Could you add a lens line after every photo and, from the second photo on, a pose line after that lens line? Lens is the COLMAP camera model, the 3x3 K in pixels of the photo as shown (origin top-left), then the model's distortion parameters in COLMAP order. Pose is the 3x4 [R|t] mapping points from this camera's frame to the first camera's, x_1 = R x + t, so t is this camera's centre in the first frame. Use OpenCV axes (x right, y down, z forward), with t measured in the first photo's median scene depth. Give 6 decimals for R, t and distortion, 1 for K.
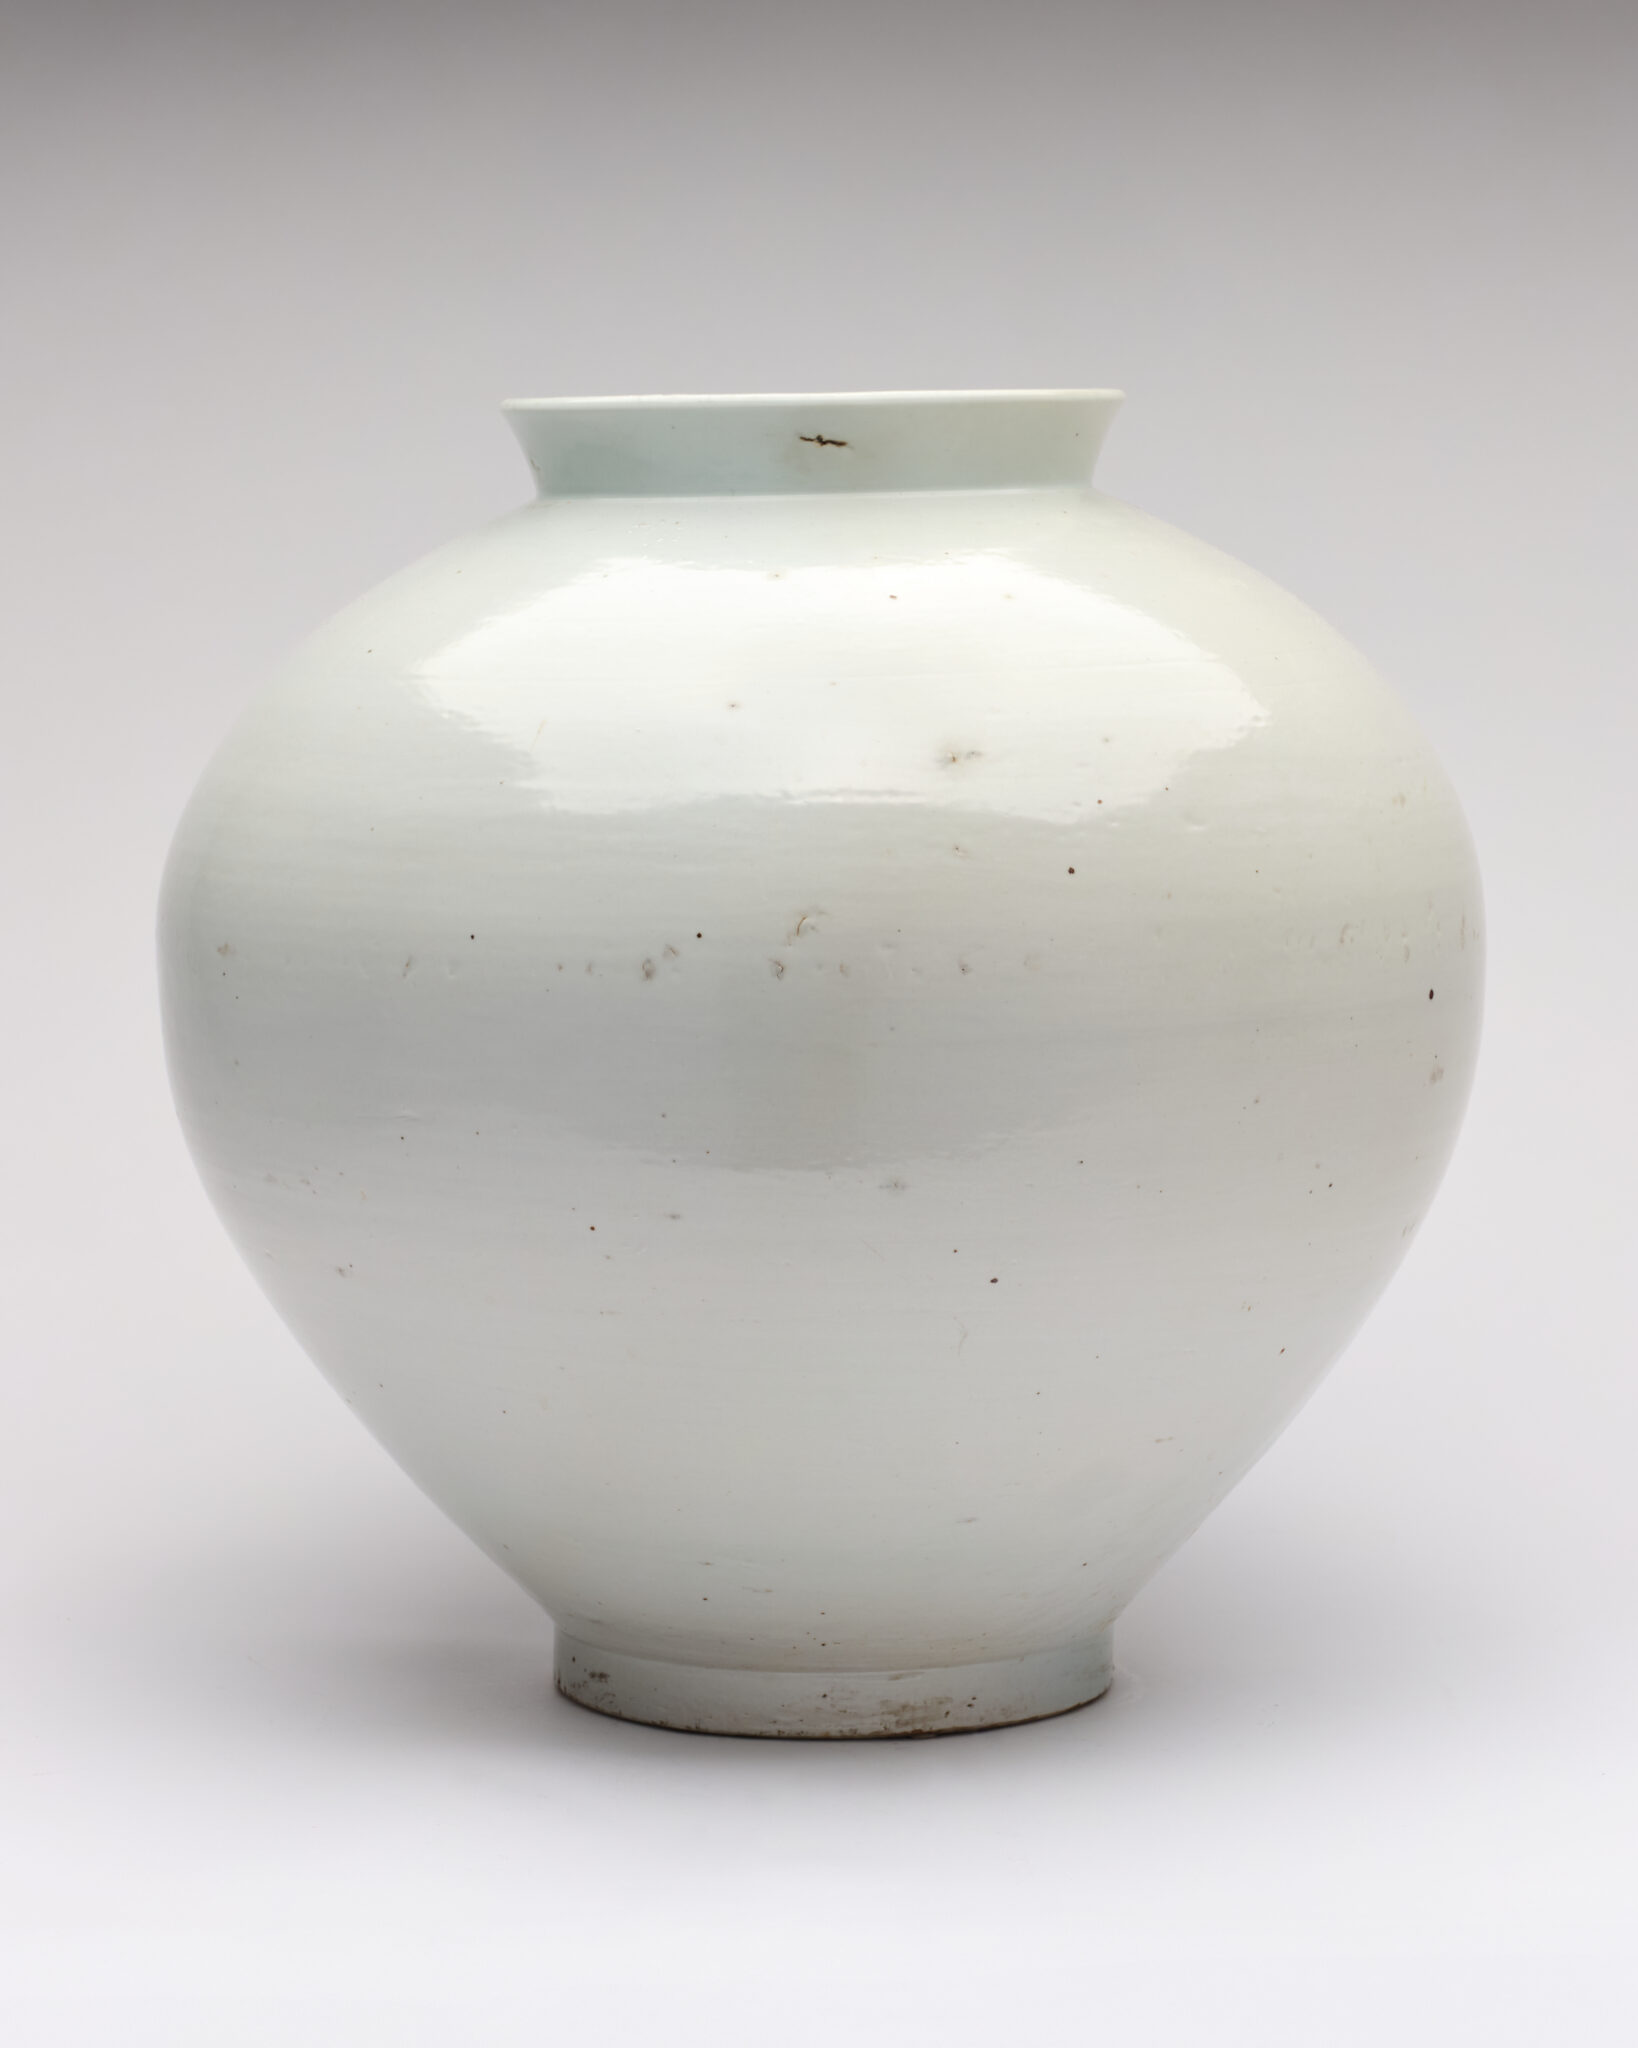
lens RADIAL K [[5699.6, 0, 818.9], [0, 5699.6, 1025.2], [0, 0, 1]] dist [-0.130511, 0.000000]
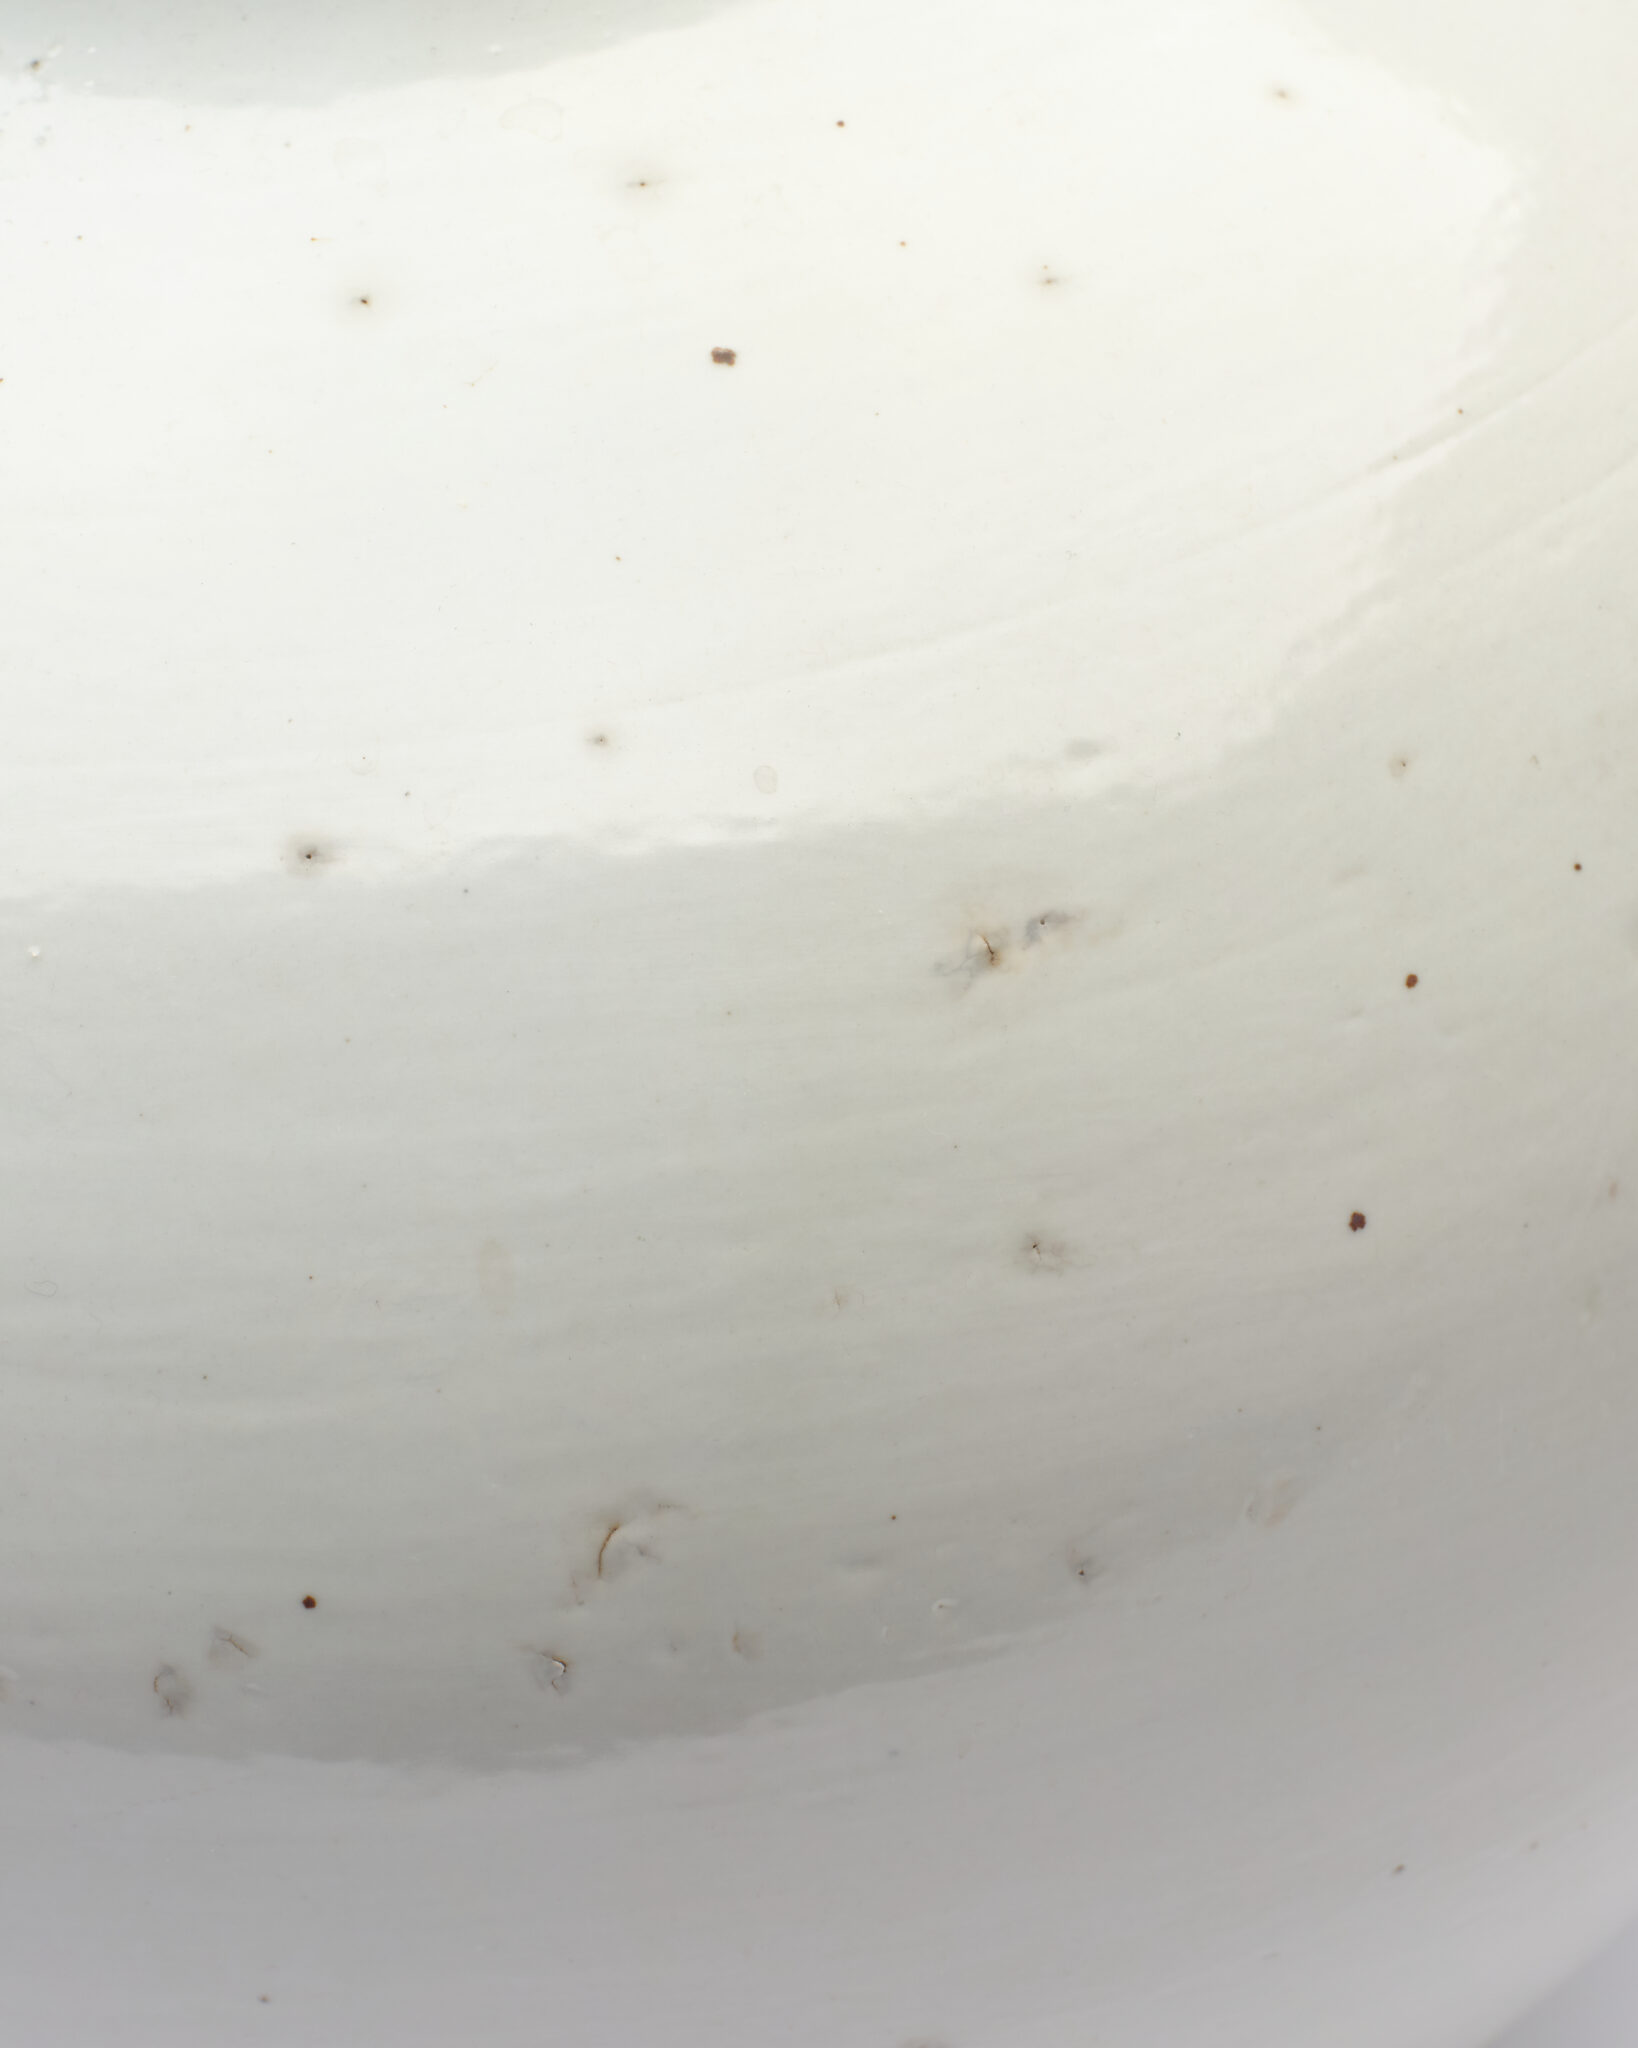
lens RADIAL K [[5699.6, 0, 809.9], [0, 5699.6, 1027.8], [0, 0, 1]] dist [-0.130511, 0.000000]
pose [[0.988688, -0.128234, 0.077789, -0.013243], [0.085927, 0.909382, 0.406990, -0.178042], [-0.122930, -0.395703, 0.910114, 0.690179]]
